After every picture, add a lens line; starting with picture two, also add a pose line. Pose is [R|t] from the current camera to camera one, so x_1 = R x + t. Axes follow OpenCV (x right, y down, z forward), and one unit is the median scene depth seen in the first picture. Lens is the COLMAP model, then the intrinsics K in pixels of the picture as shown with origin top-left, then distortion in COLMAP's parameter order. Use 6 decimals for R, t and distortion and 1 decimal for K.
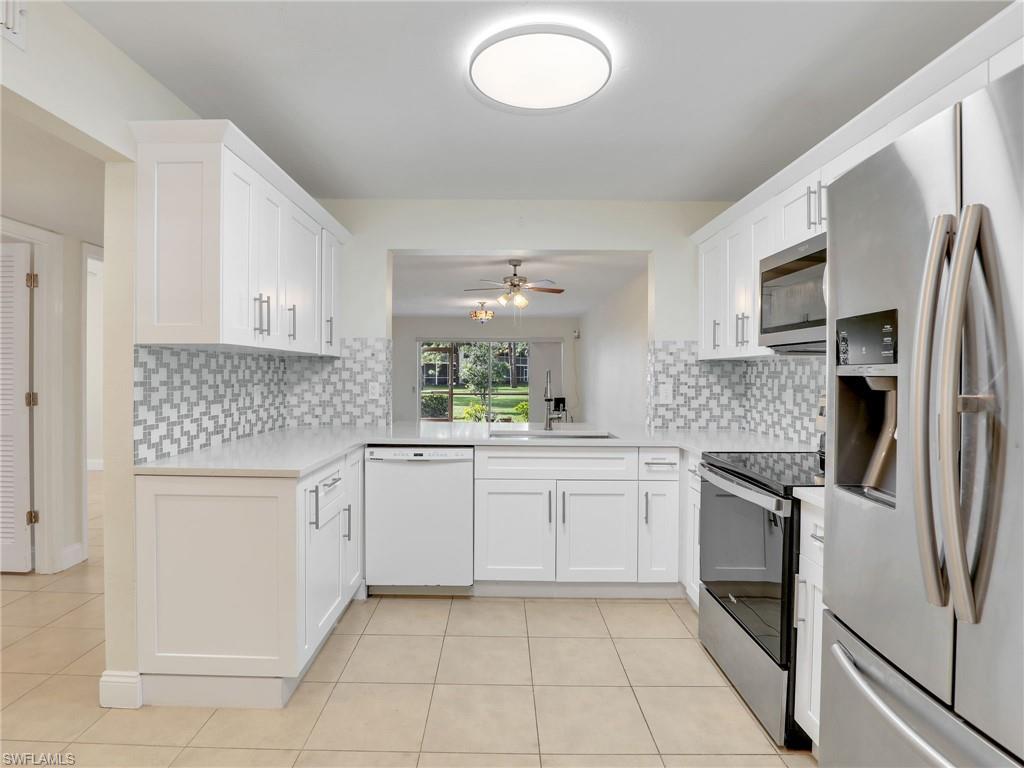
lens RADIAL K [[536.7, 0, 501.7], [0, 536.7, 384.9], [0, 0, 1]] dist [-0.024808, 0.001779]
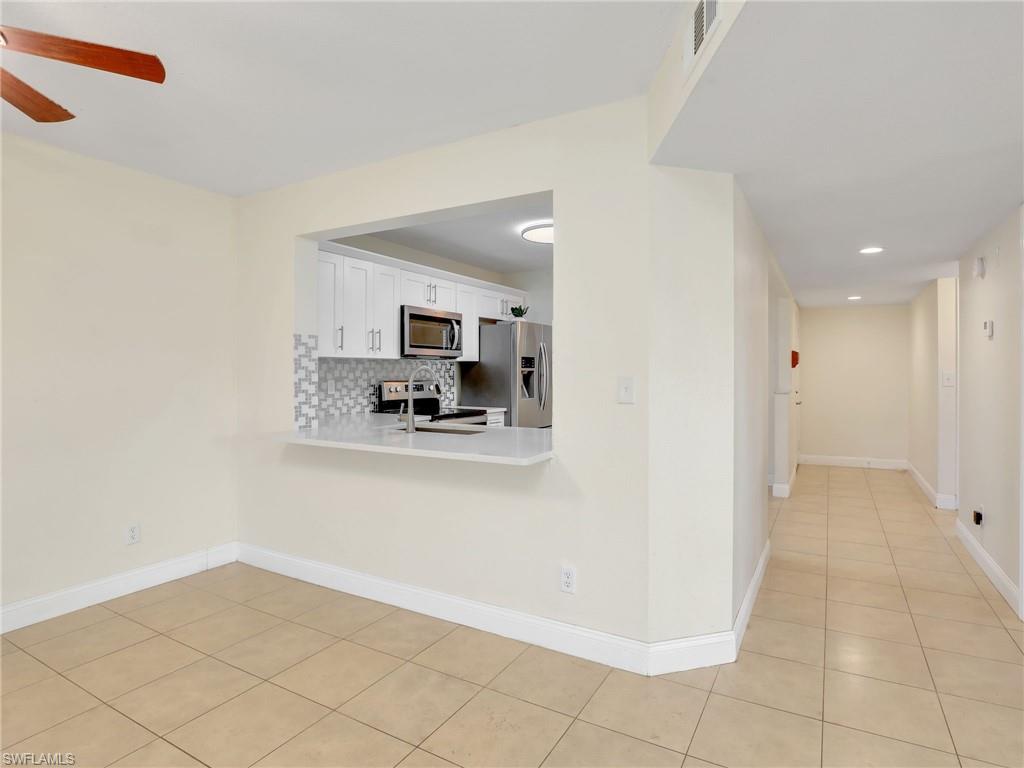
lens RADIAL K [[536.7, 0, 513.9], [0, 536.7, 376.1], [0, 0, 1]] dist [-0.024808, 0.001779]
pose [[-0.860508, -0.013654, 0.509254, -0.510120], [0.003405, 0.999464, 0.032551, -0.039978], [-0.509426, 0.029744, -0.860000, 1.660848]]
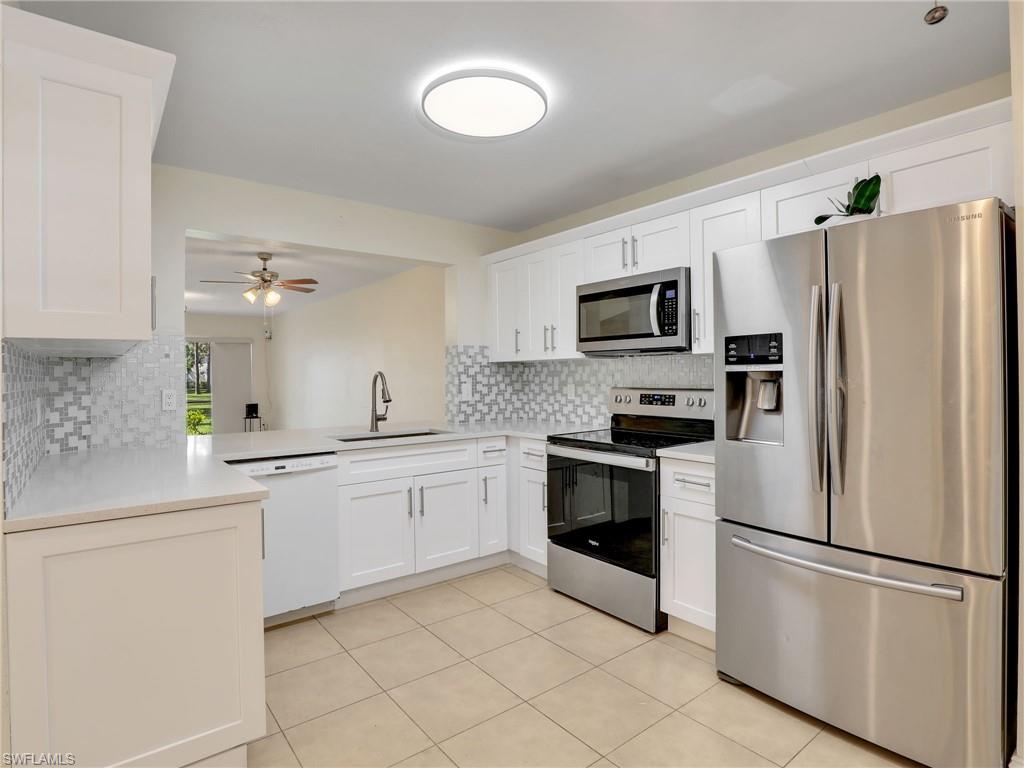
lens RADIAL K [[536.7, 0, 507.5], [0, 536.7, 382.0], [0, 0, 1]] dist [-0.024808, 0.001779]
pose [[0.788895, -0.022486, 0.614117, -0.327925], [0.028726, 0.999587, -0.000302, -0.001501], [-0.613857, 0.017879, 0.789215, 0.046715]]
